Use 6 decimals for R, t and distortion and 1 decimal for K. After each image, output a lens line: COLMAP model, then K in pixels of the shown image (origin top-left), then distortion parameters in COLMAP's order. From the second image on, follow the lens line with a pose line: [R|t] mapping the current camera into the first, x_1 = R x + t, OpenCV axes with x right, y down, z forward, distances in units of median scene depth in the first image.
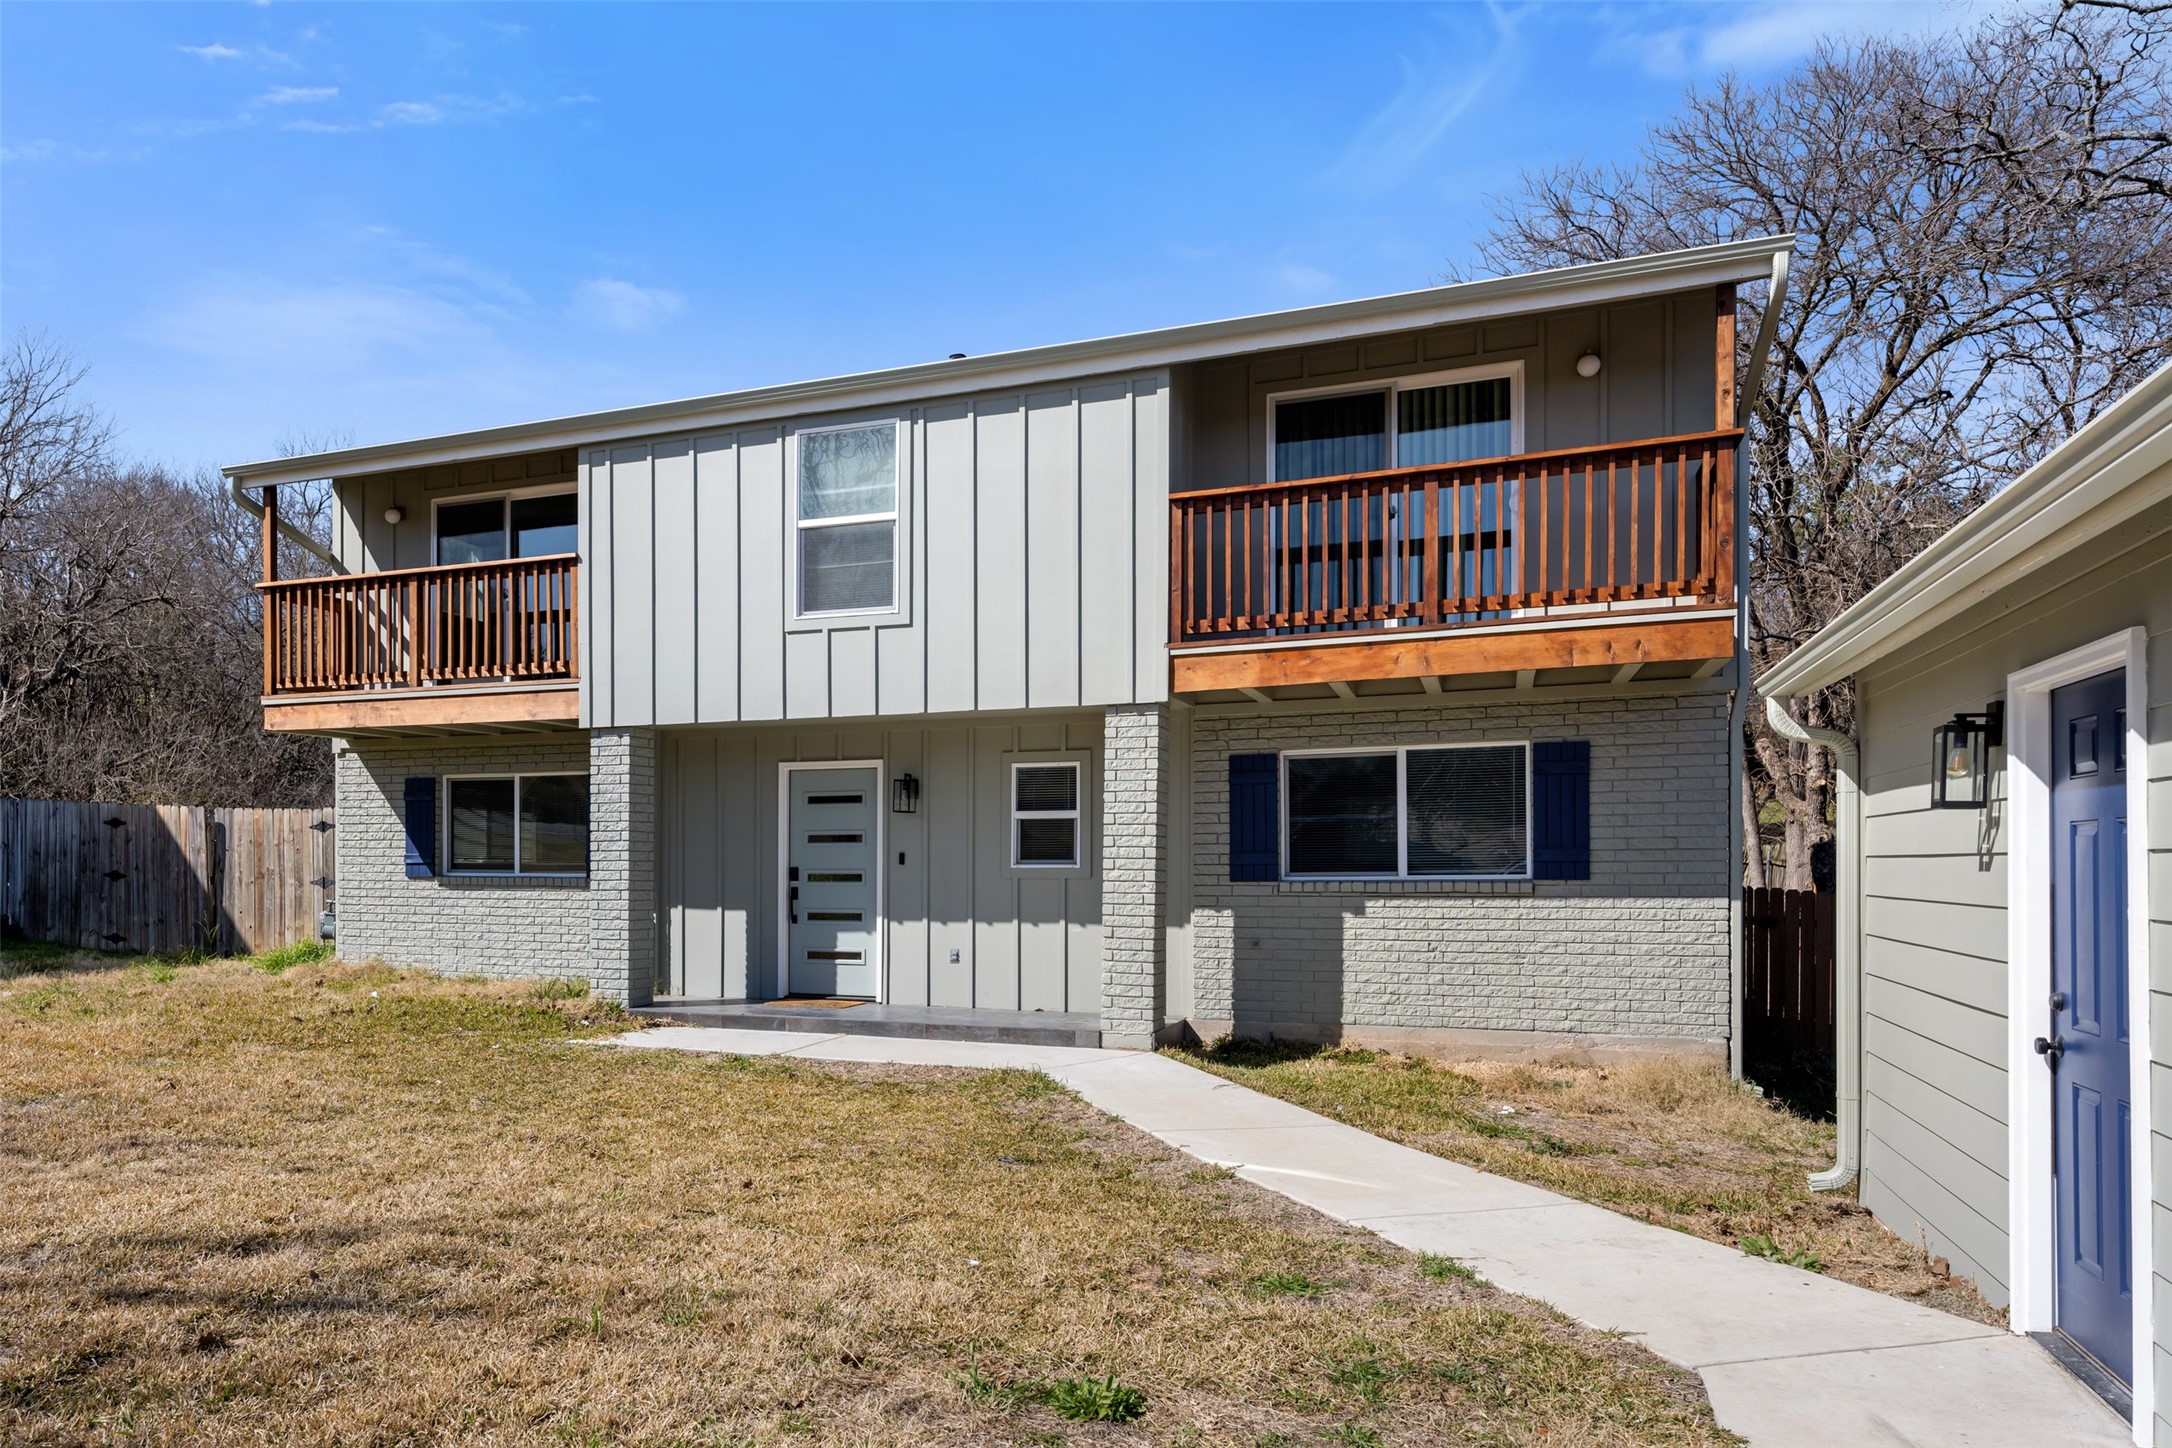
lens RADIAL K [[1498.4, 0, 882.6], [0, 1498.4, 879.5], [0, 0, 1]] dist [0.003704, 0.002033]
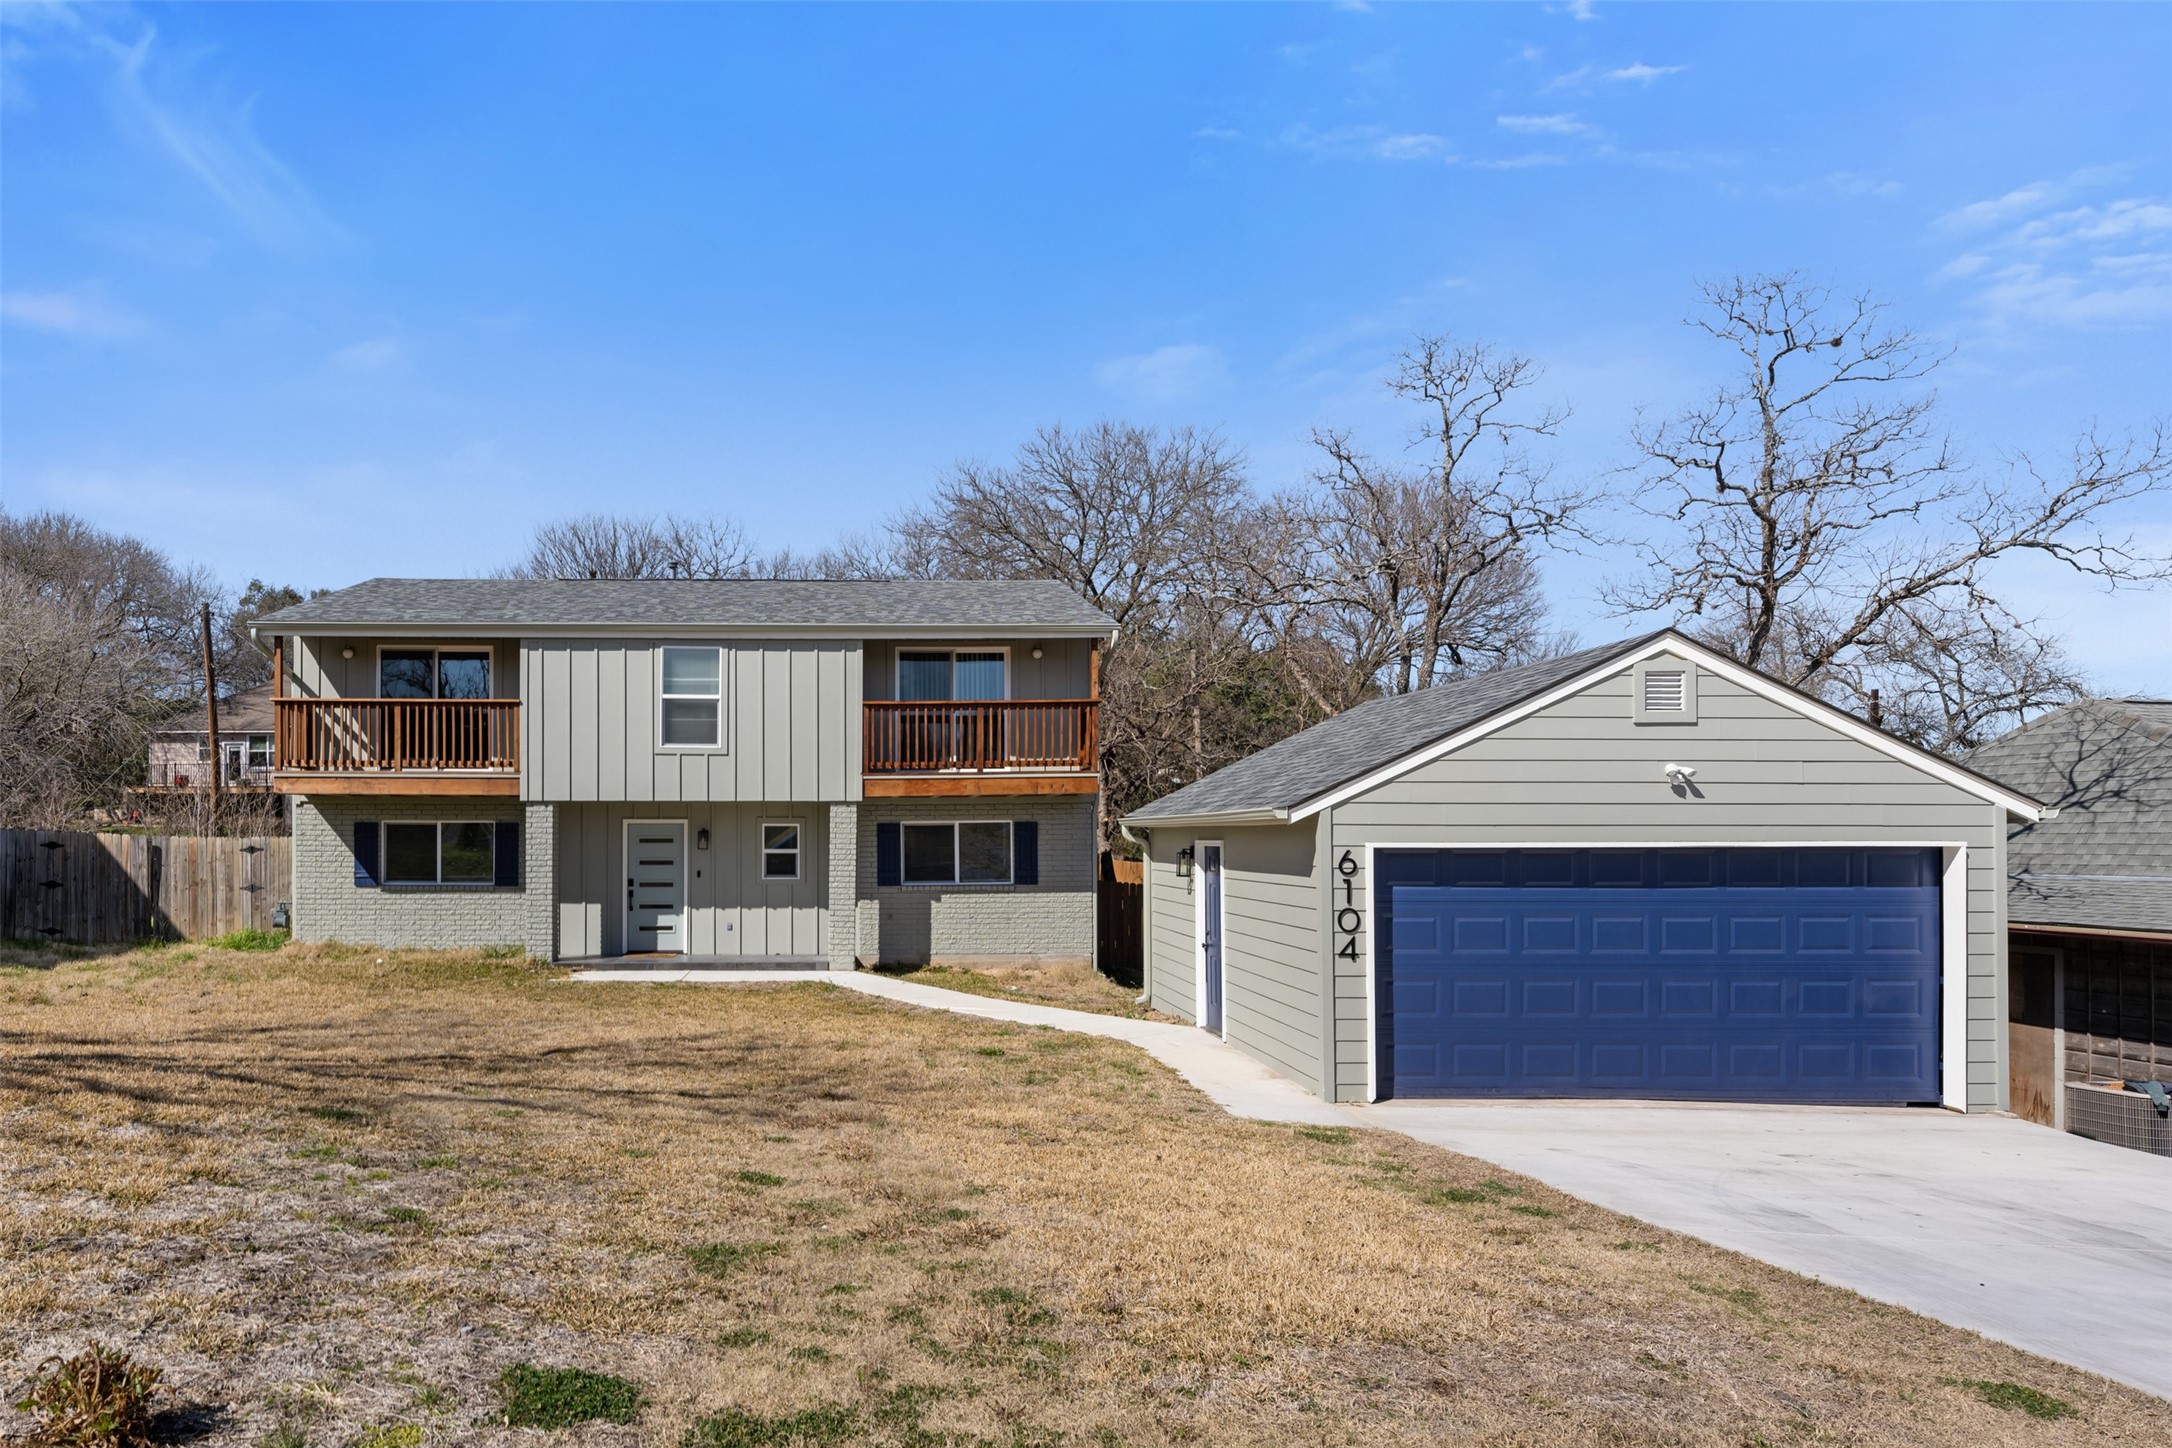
lens RADIAL K [[1298.3, 0, 968.1], [0, 1298.3, 836.4], [0, 0, 1]] dist [0.001859, 0.001393]
pose [[0.885244, 0.003026, 0.465117, -0.448610], [0.001286, 0.999959, -0.008953, -0.047084], [-0.465125, 0.008523, 0.885204, -0.570276]]
